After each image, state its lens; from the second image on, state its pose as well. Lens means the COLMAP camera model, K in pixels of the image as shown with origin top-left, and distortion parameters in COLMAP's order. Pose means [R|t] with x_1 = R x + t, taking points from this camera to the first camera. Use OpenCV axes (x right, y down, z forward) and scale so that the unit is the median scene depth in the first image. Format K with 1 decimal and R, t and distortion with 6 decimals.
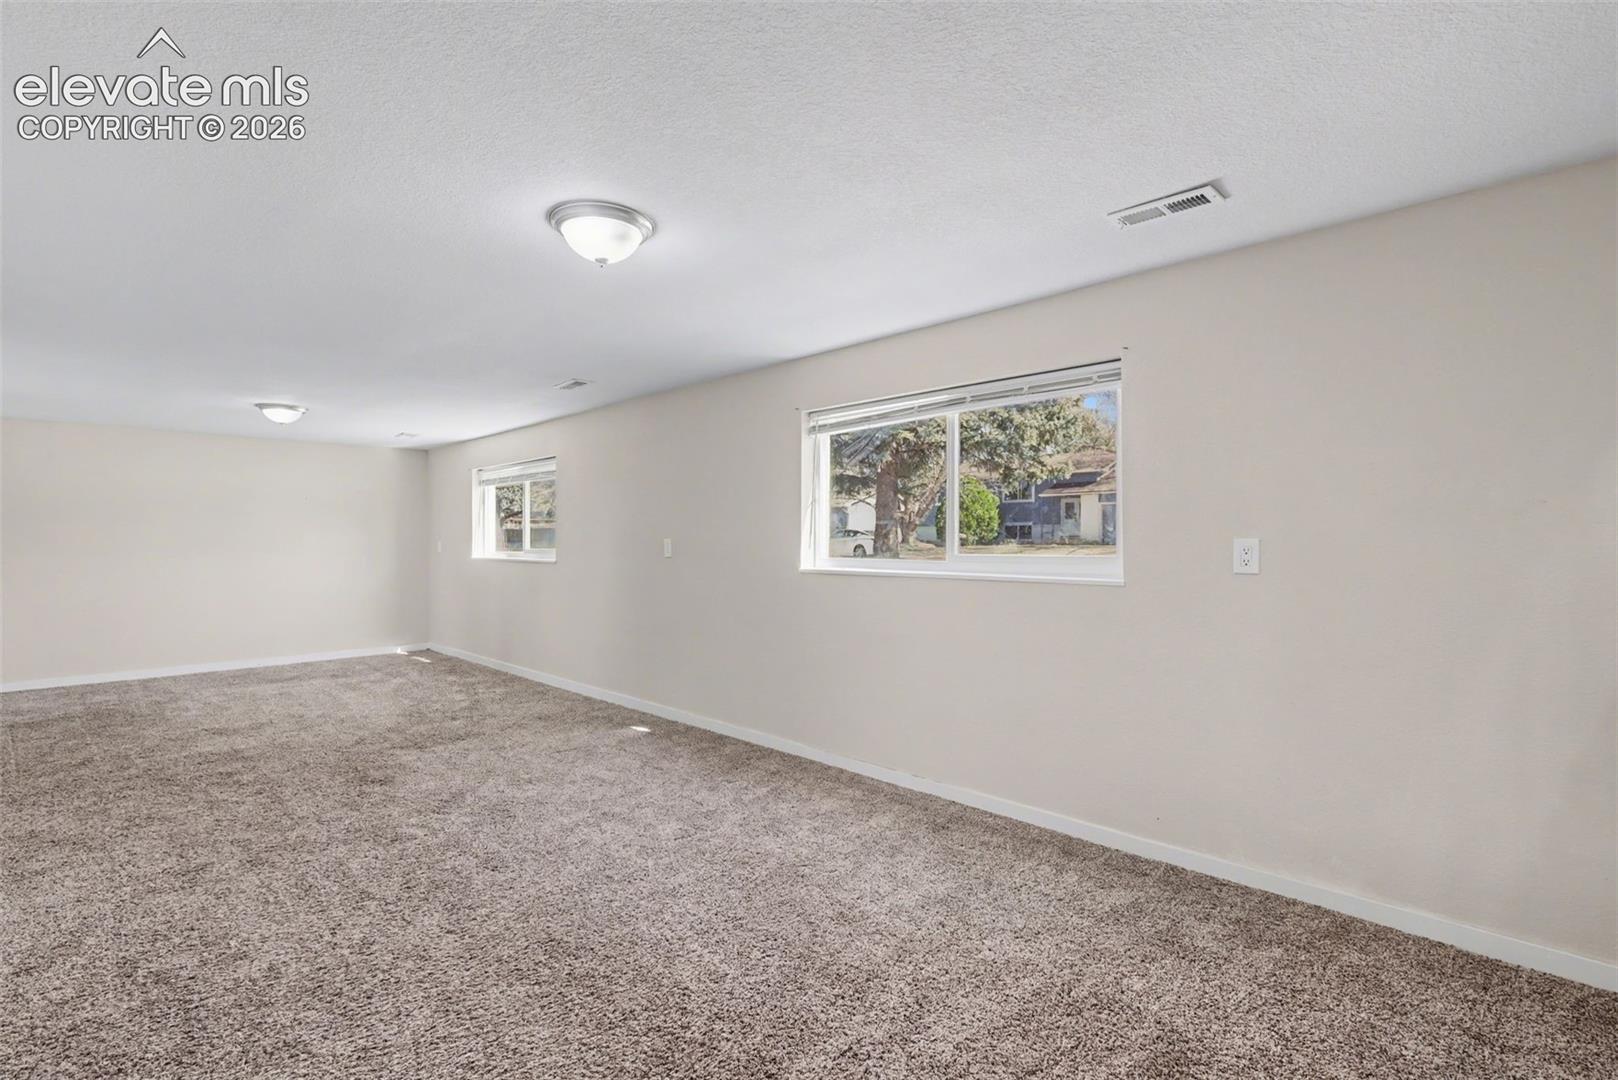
lens RADIAL K [[760.3, 0, 793.1], [0, 760.3, 542.4], [0, 0, 1]] dist [-0.000305, 0.000897]
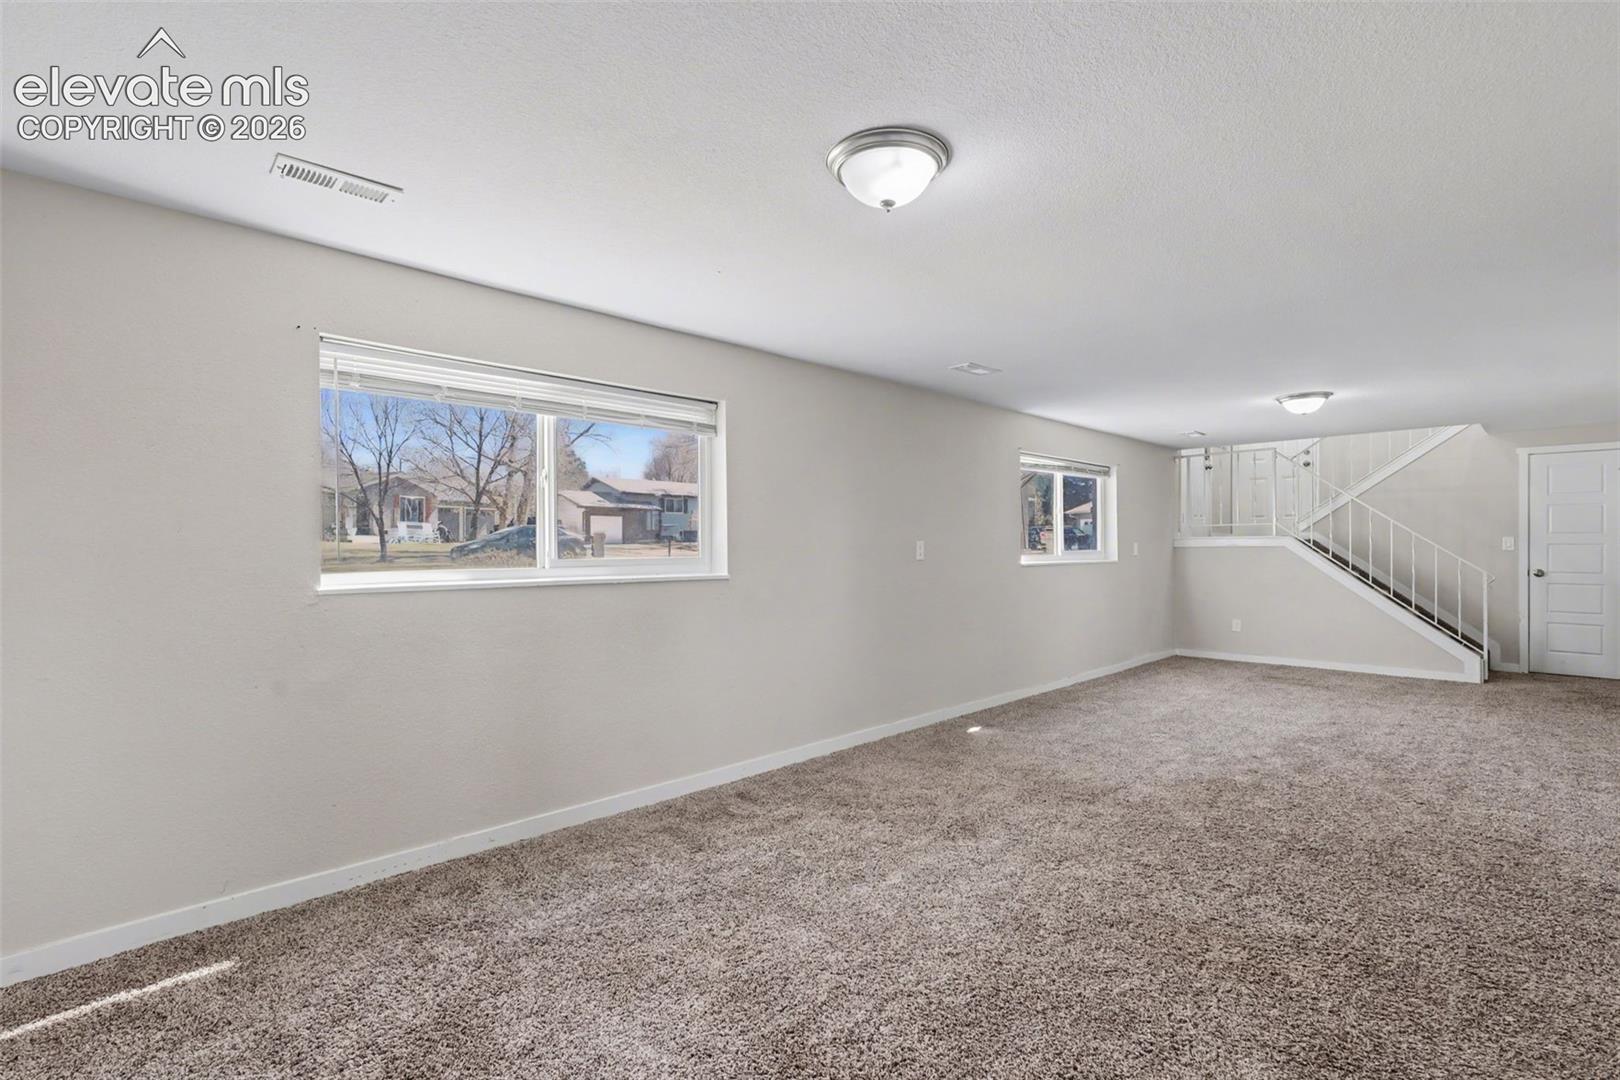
lens RADIAL K [[761.2, 0, 794.1], [0, 761.2, 542.4], [0, 0, 1]] dist [-0.000305, 0.000897]
pose [[-0.020257, -0.000954, 0.999794, -1.136132], [0.003656, 0.999993, 0.001028, -0.004531], [-0.999788, 0.003676, -0.020253, 1.181365]]
